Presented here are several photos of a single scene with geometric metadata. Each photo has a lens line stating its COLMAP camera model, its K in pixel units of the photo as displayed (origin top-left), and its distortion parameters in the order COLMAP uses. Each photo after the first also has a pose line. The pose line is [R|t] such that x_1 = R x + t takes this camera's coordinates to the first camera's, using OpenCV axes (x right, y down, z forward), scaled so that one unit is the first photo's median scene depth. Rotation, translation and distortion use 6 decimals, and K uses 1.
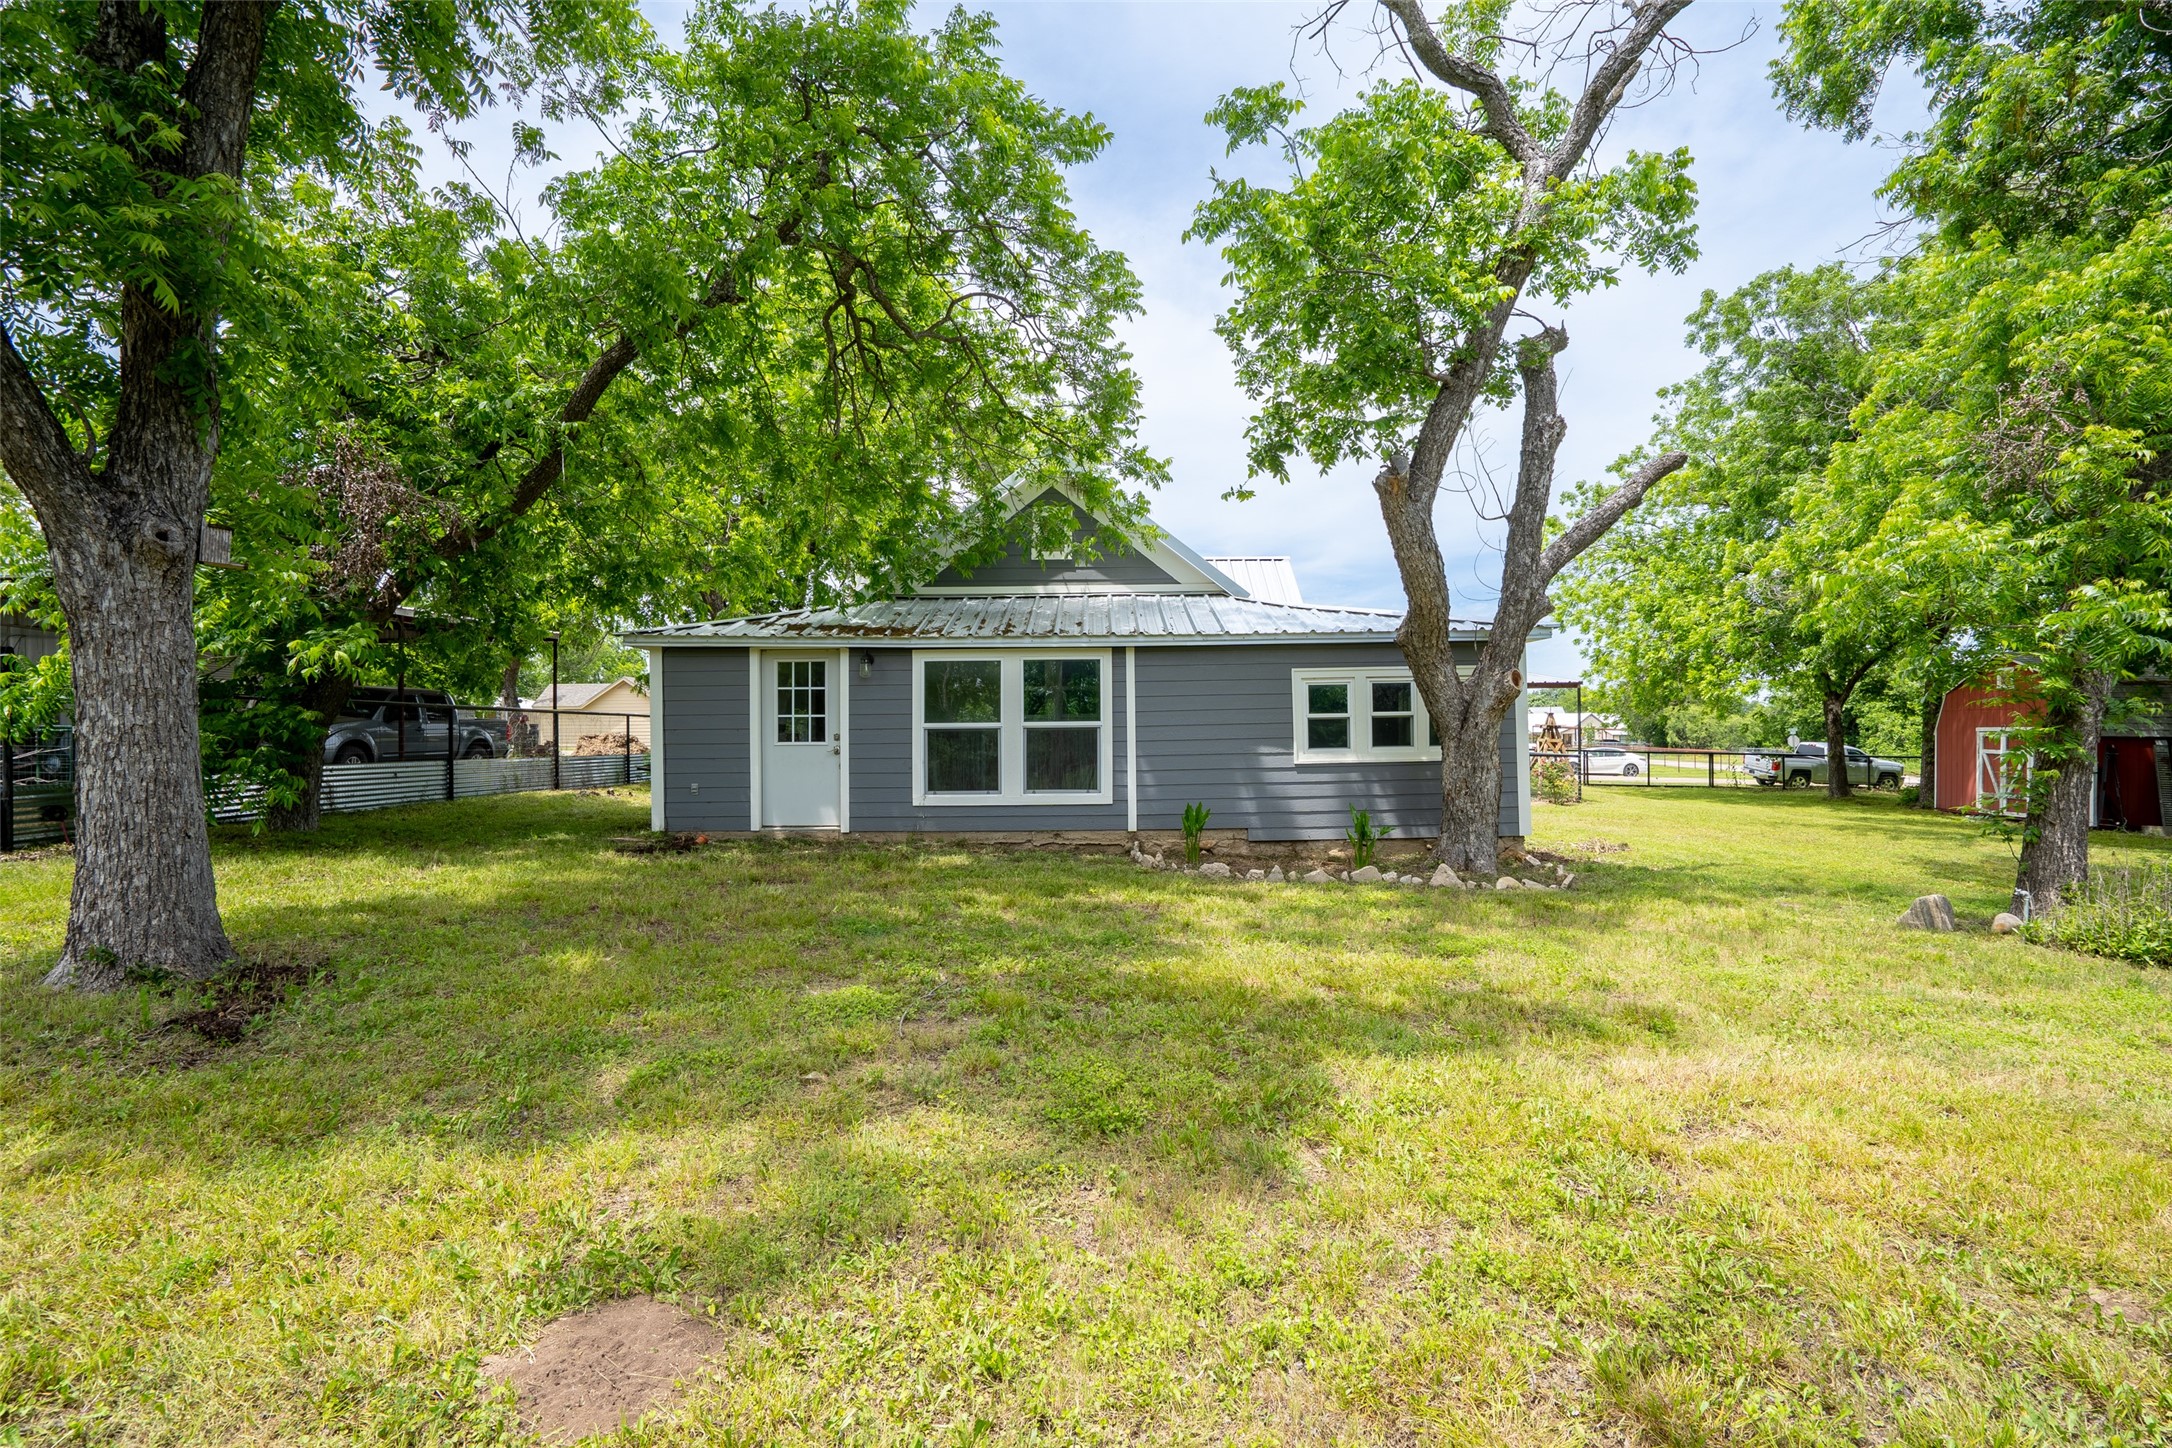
lens RADIAL K [[985.3, 0, 1125.9], [0, 985.3, 718.3], [0, 0, 1]] dist [-0.005154, 0.003763]
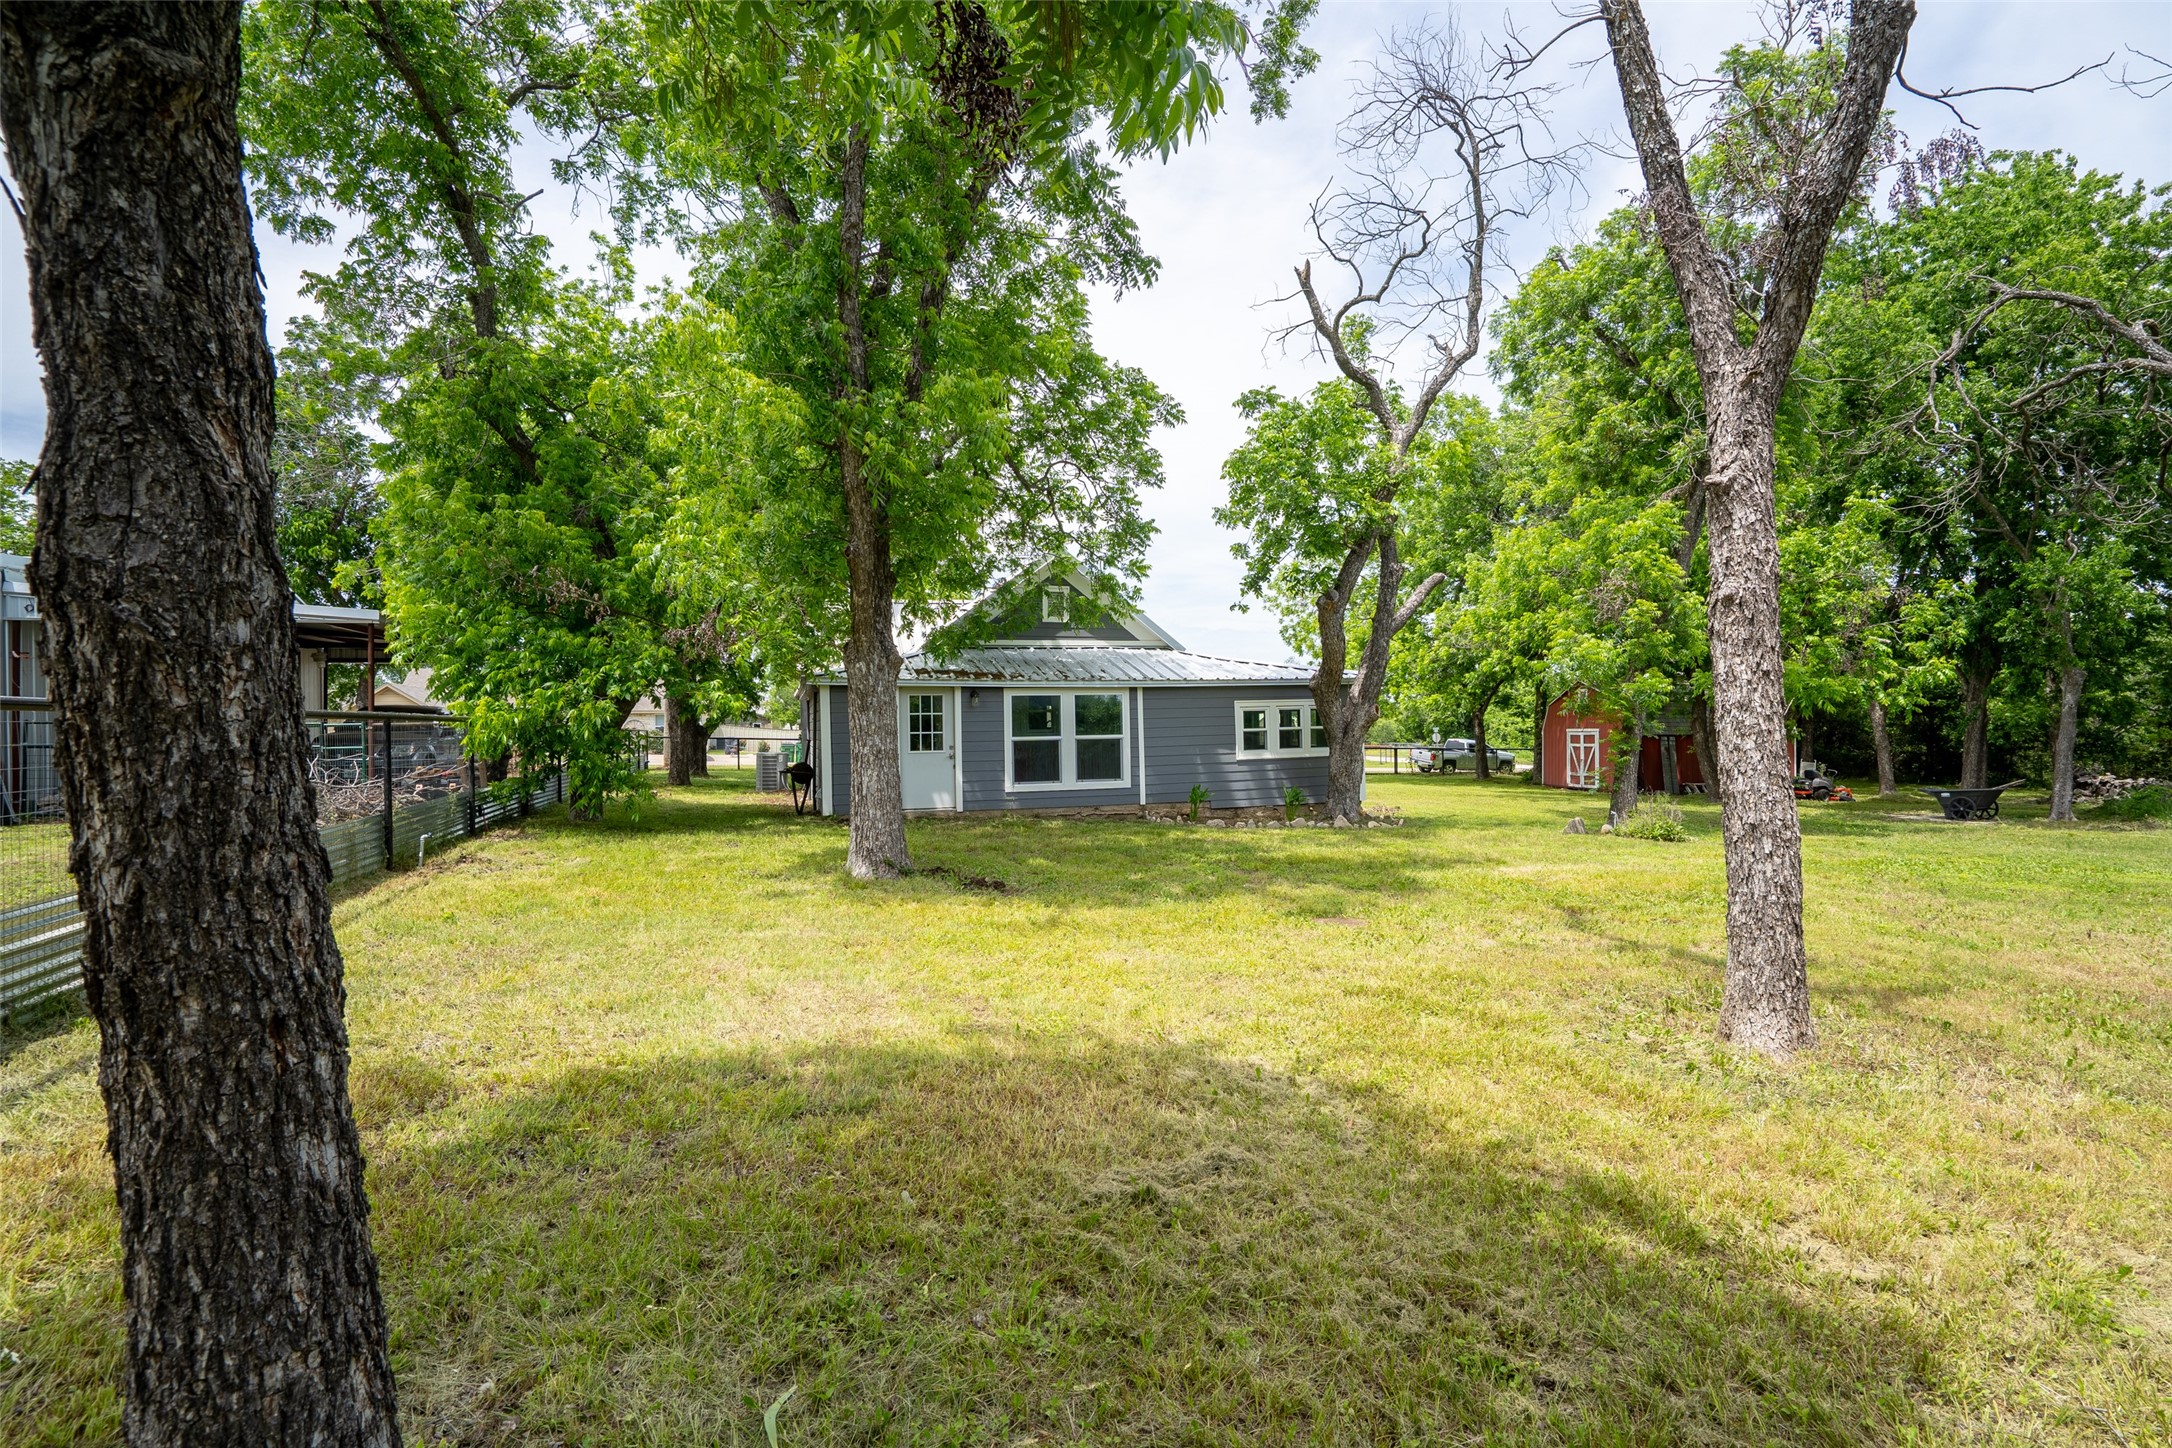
lens RADIAL K [[985.3, 0, 1094.3], [0, 985.3, 718.8], [0, 0, 1]] dist [-0.005154, 0.003763]
pose [[0.959549, -0.005350, 0.281491, -0.505565], [0.005172, 0.999986, 0.001375, -0.024477], [-0.281494, 0.000136, 0.959563, -0.481558]]
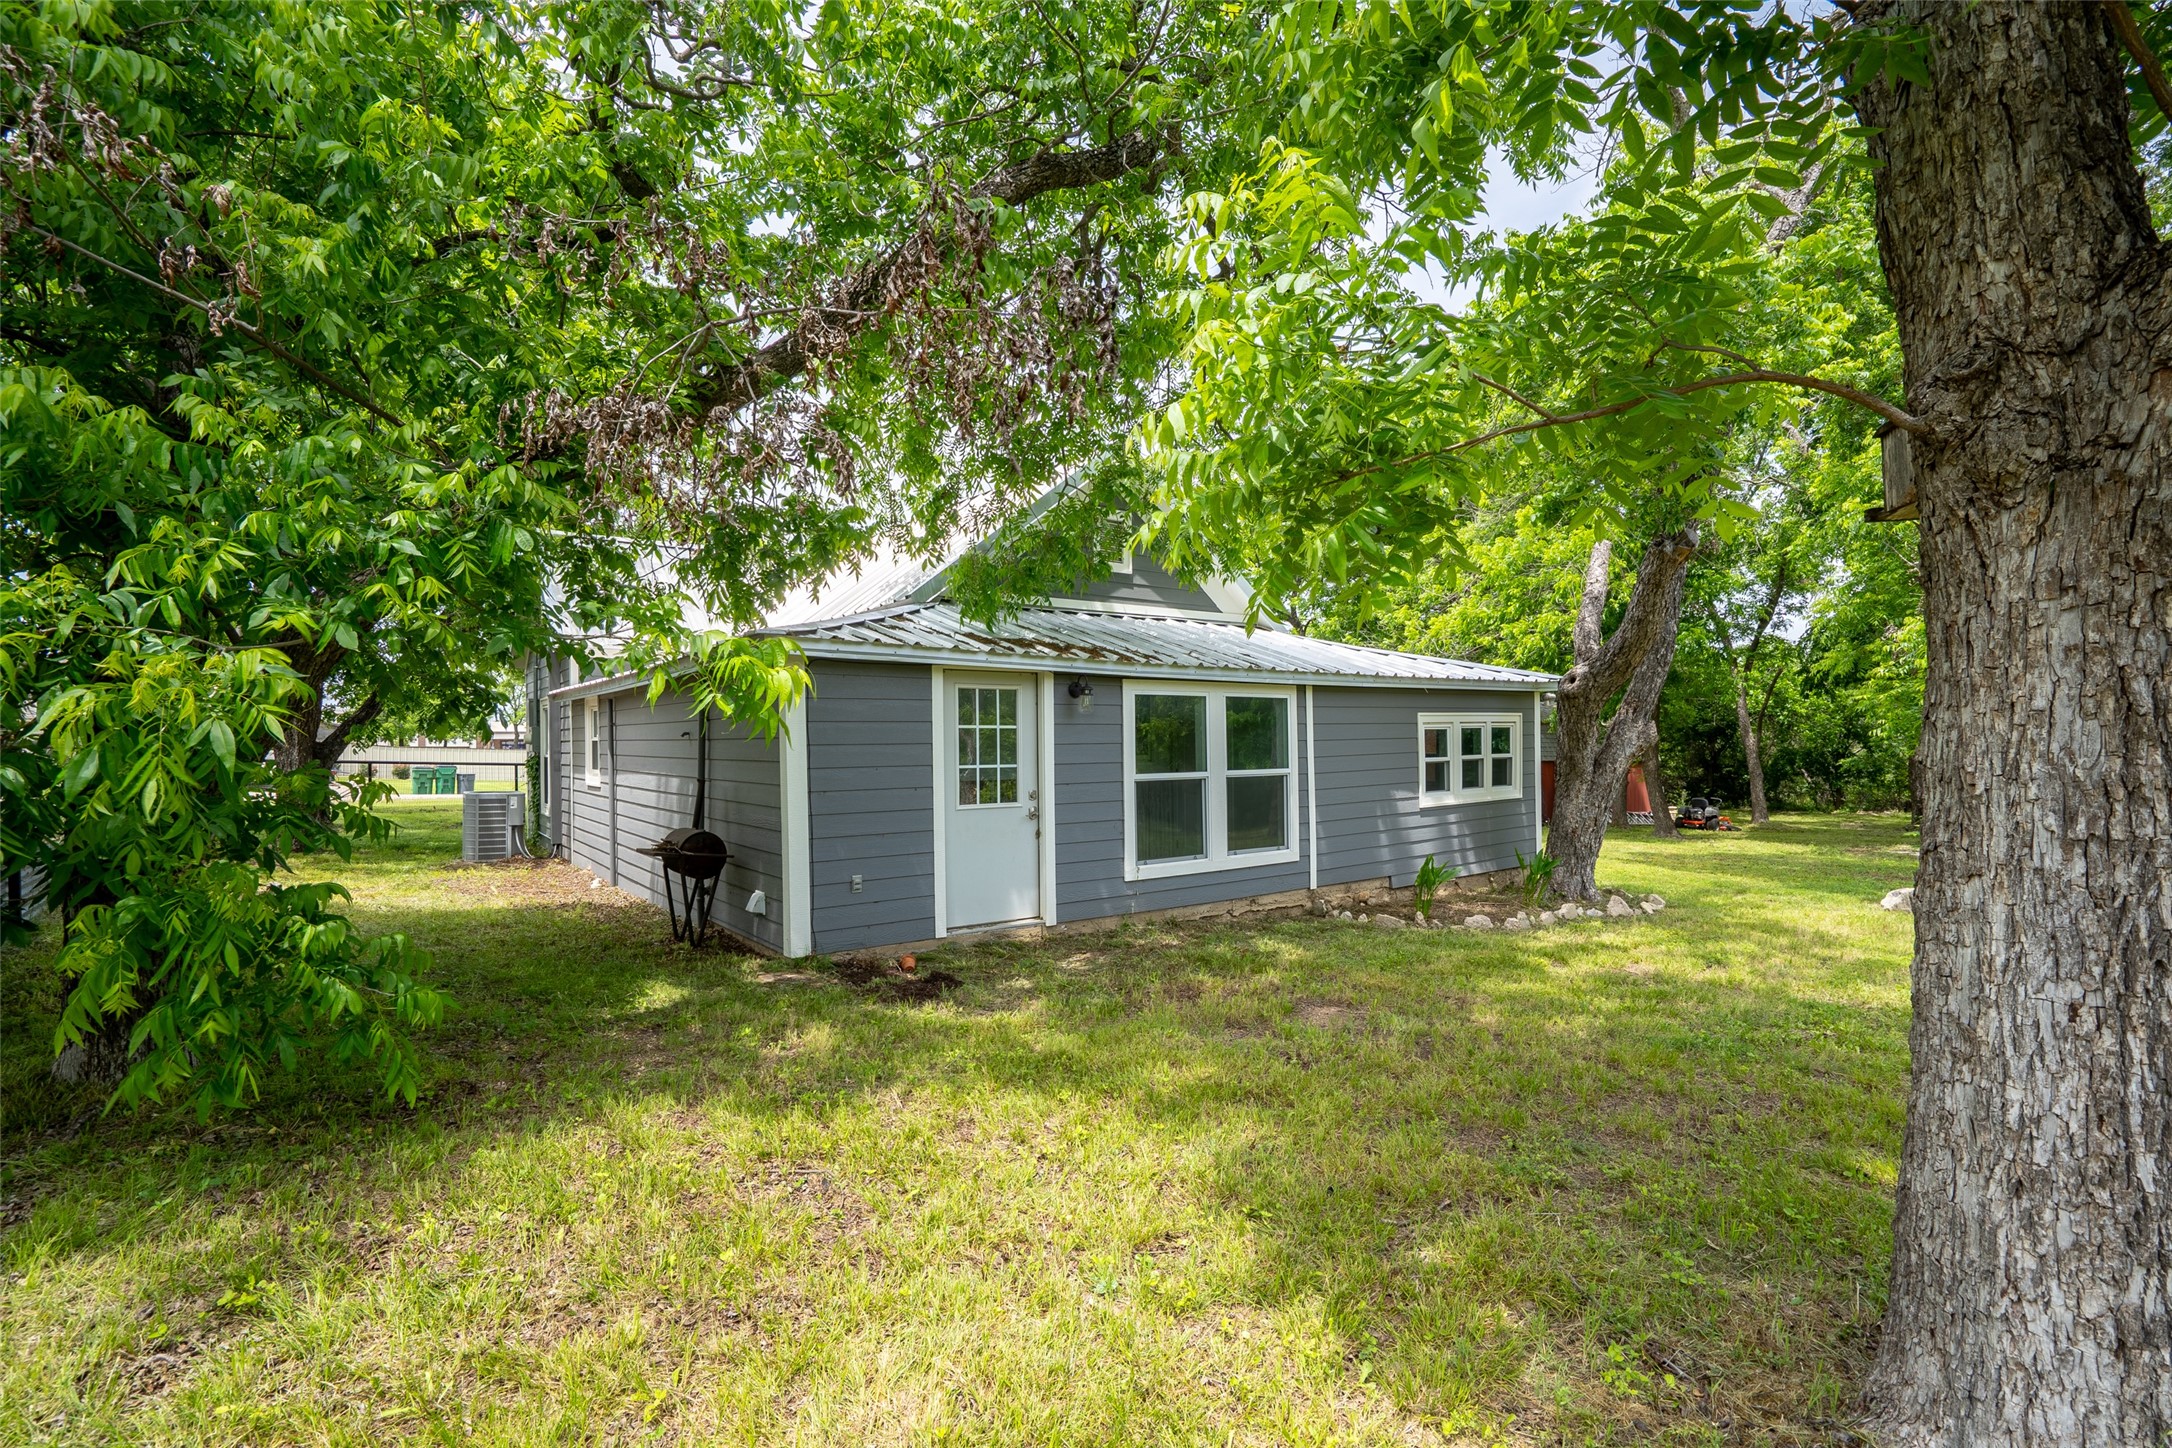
lens RADIAL K [[985.3, 0, 1060.7], [0, 985.3, 743.1], [0, 0, 1]] dist [-0.005154, 0.003763]
pose [[0.817503, 0.000130, 0.575924, -0.697700], [-0.005163, 0.999961, 0.007103, -0.024418], [-0.575901, -0.008780, 0.817473, 0.395796]]
